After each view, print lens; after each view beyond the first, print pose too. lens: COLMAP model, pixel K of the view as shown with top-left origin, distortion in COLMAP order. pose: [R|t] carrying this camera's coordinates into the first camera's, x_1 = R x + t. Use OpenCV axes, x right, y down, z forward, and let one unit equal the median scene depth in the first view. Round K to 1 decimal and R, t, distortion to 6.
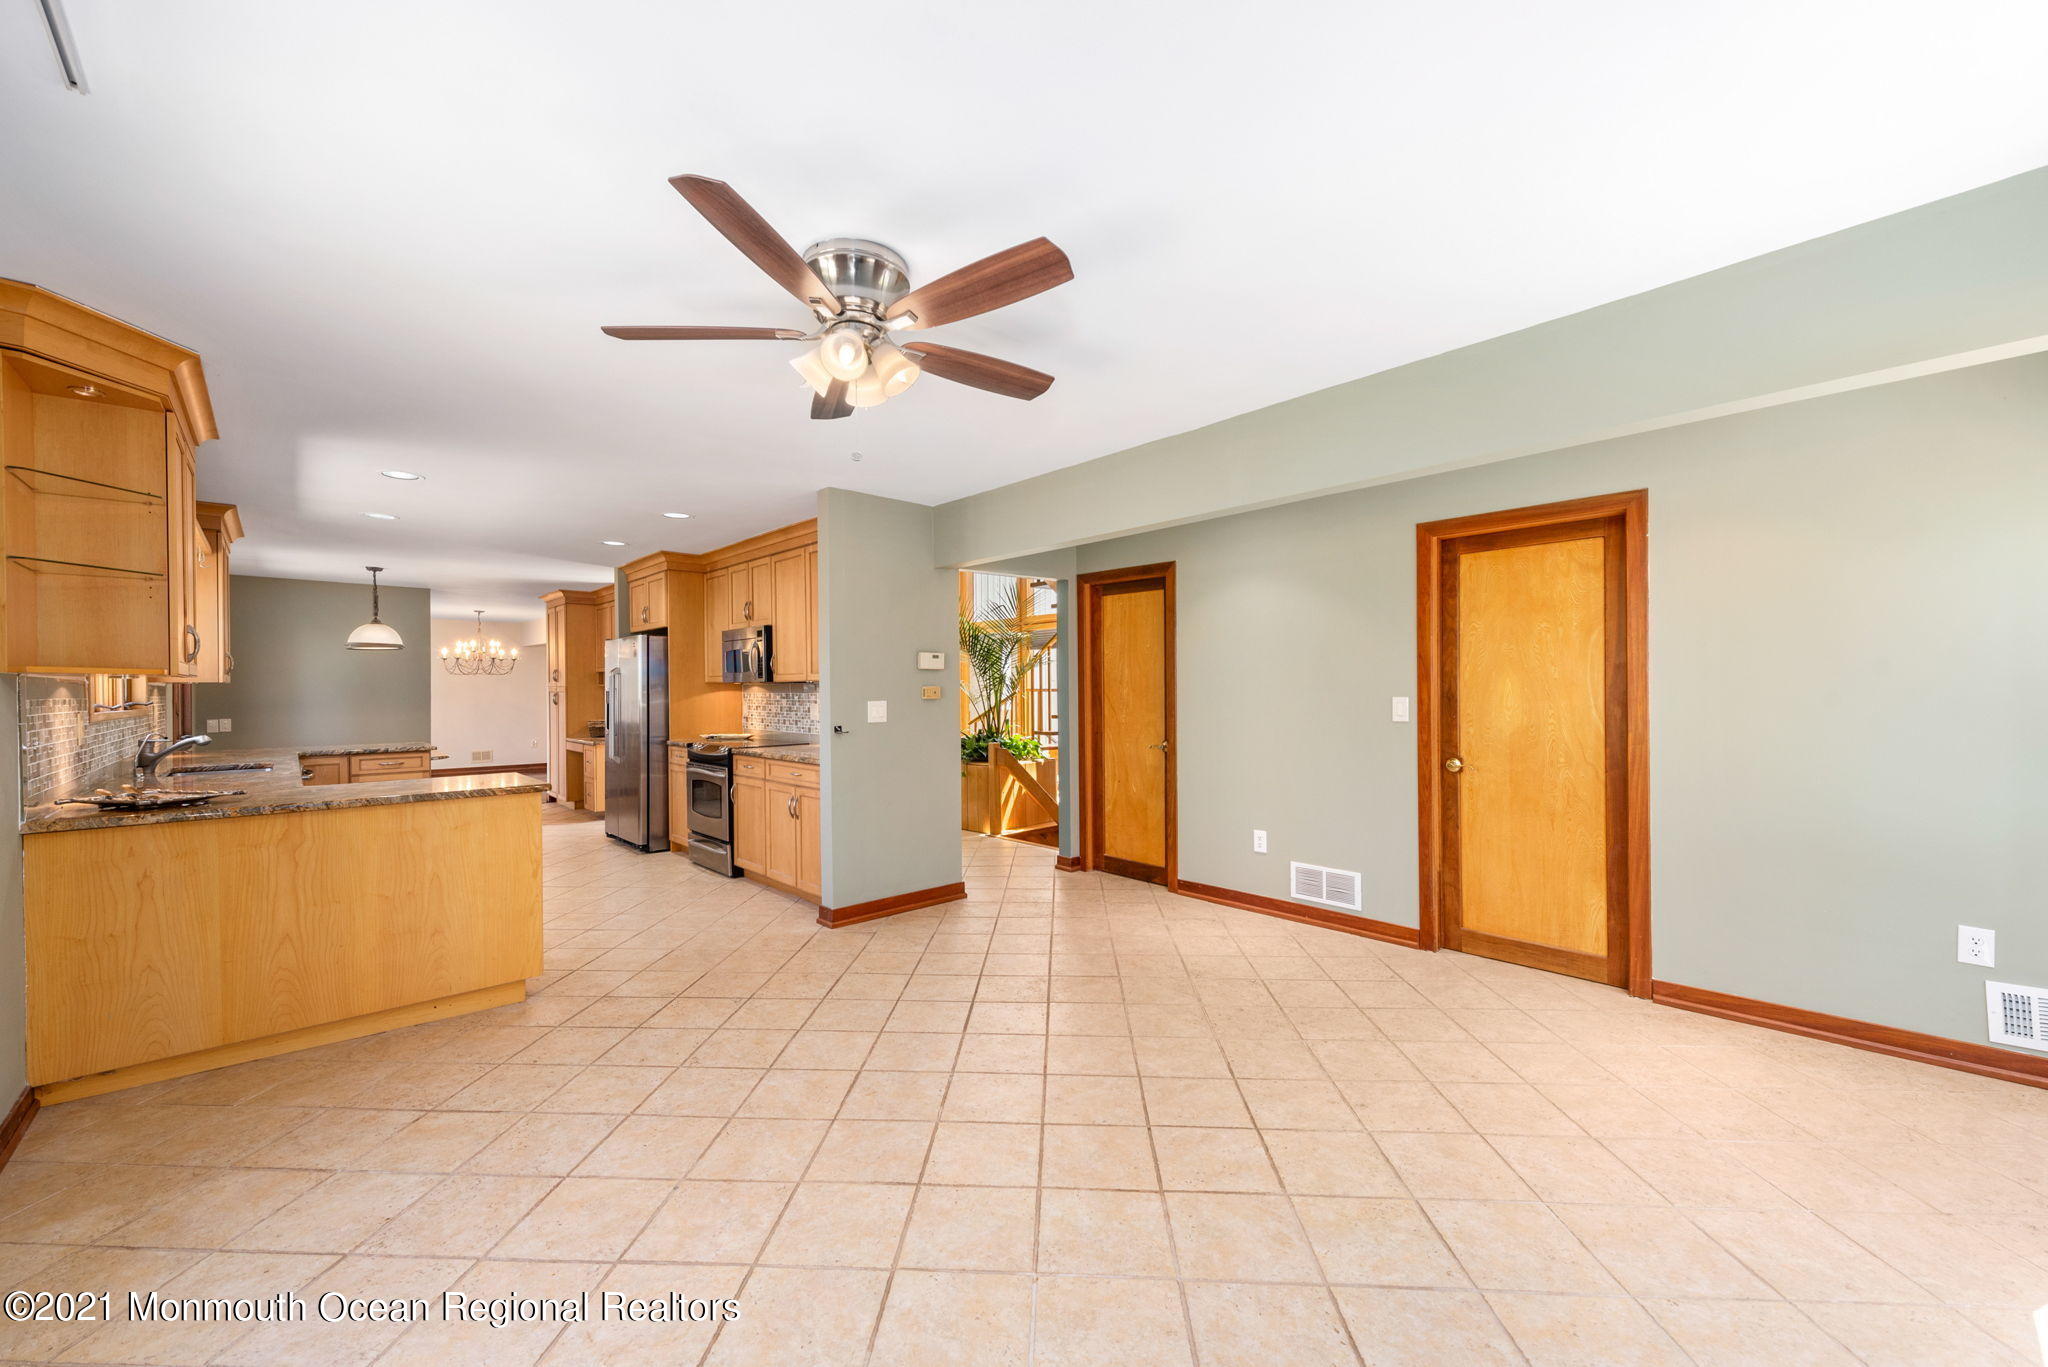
lens RADIAL K [[811.7, 0, 1033.2], [0, 811.7, 691.1], [0, 0, 1]] dist [0.010293, -0.002306]
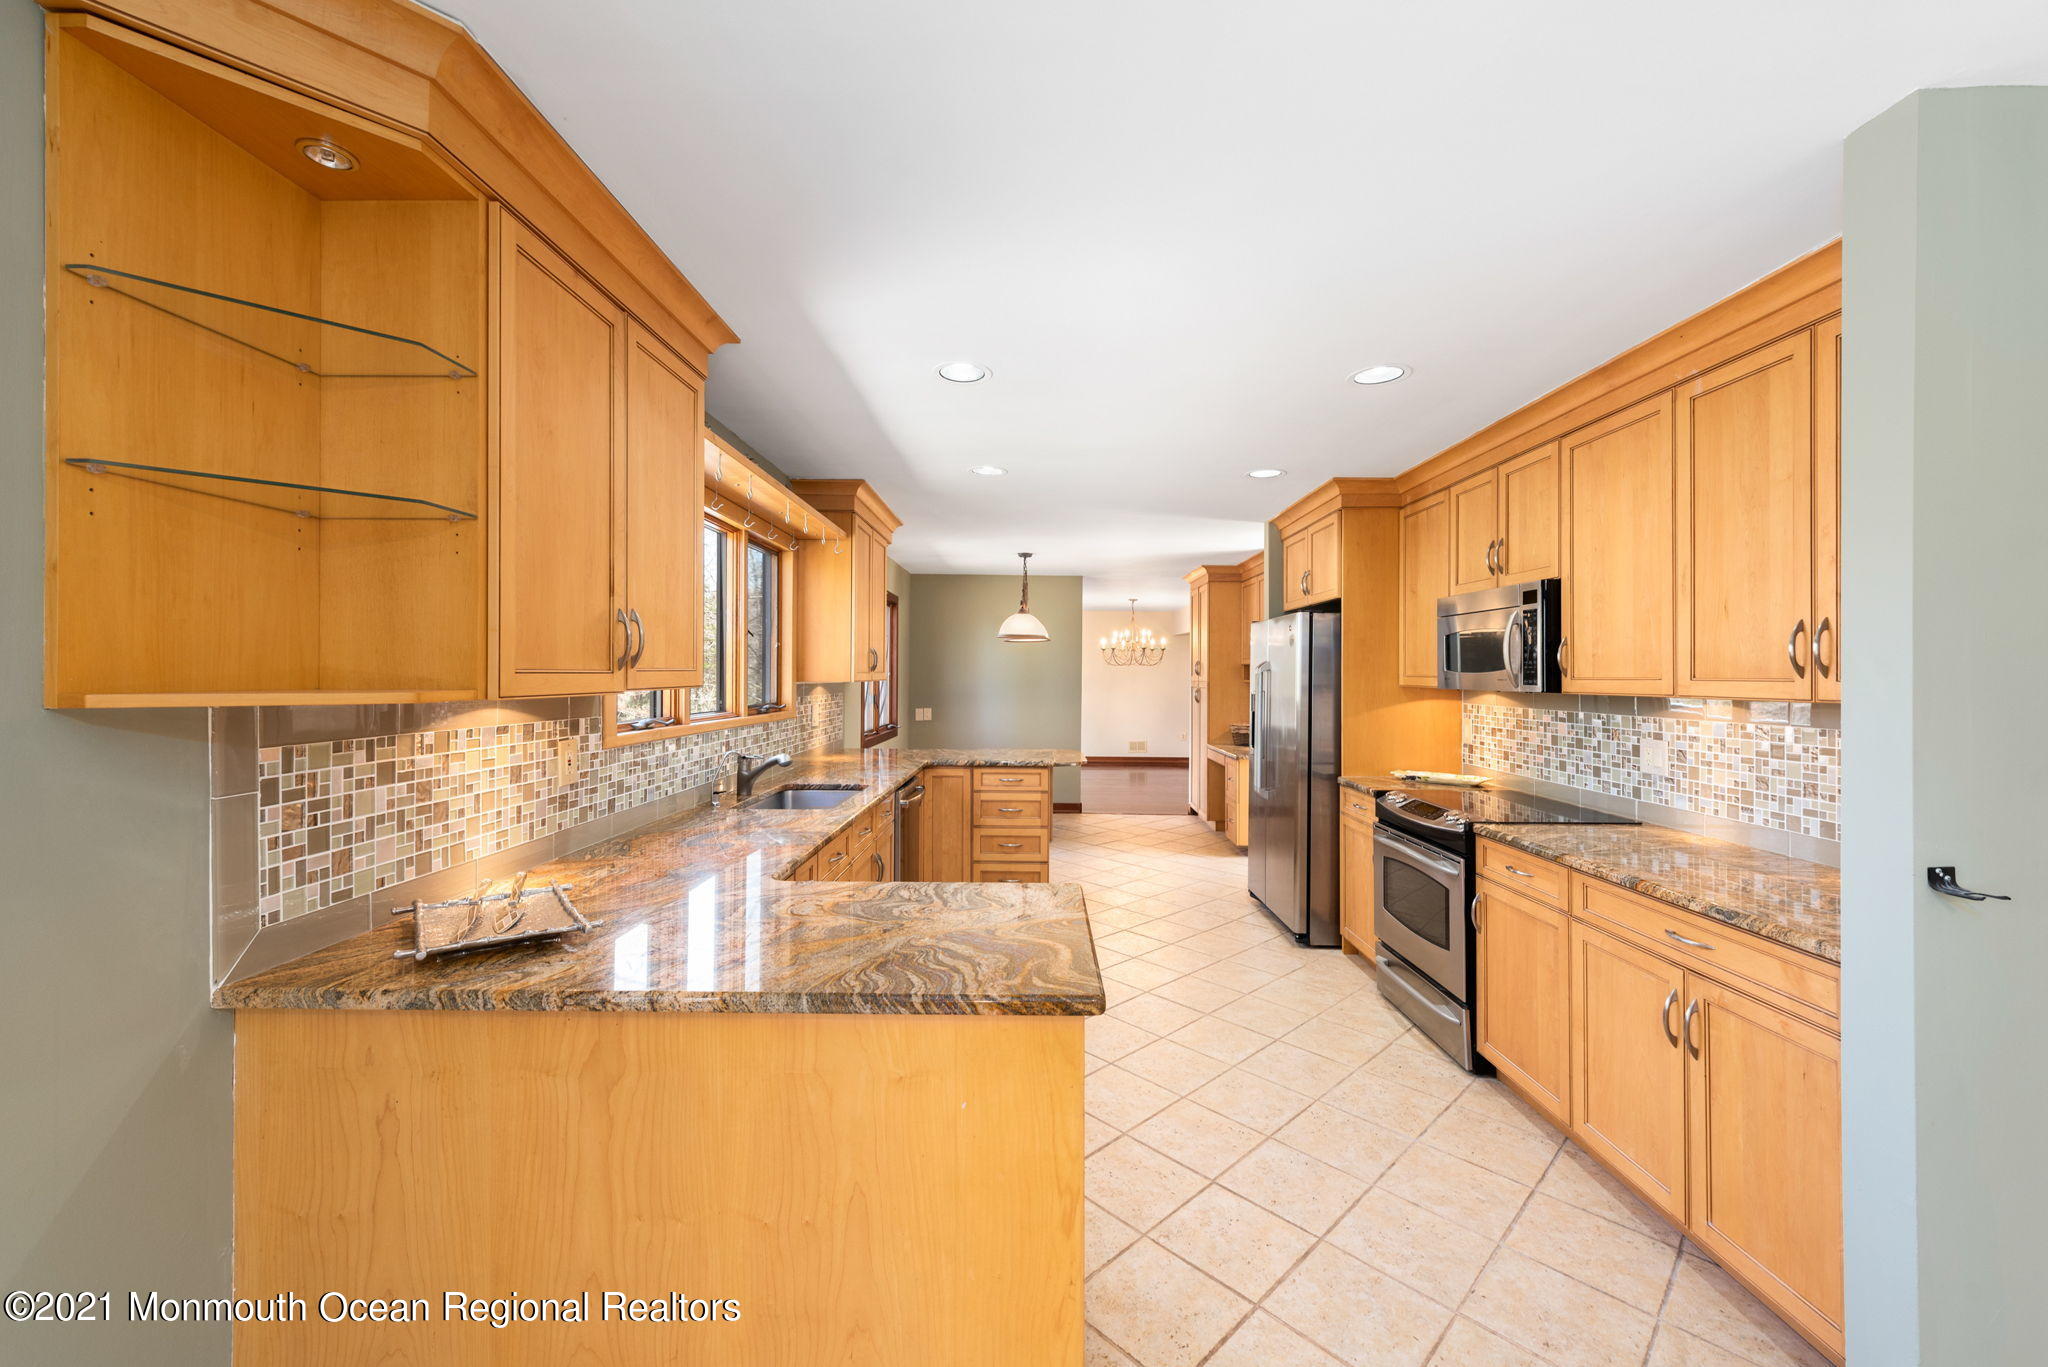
lens RADIAL K [[811.7, 0, 1022.0], [0, 811.7, 672.9], [0, 0, 1]] dist [0.010293, -0.002306]
pose [[0.723604, 0.010343, -0.690138, -0.185406], [-0.013505, 0.999908, 0.000826, -0.017008], [0.690083, 0.008723, 0.723677, 0.358096]]
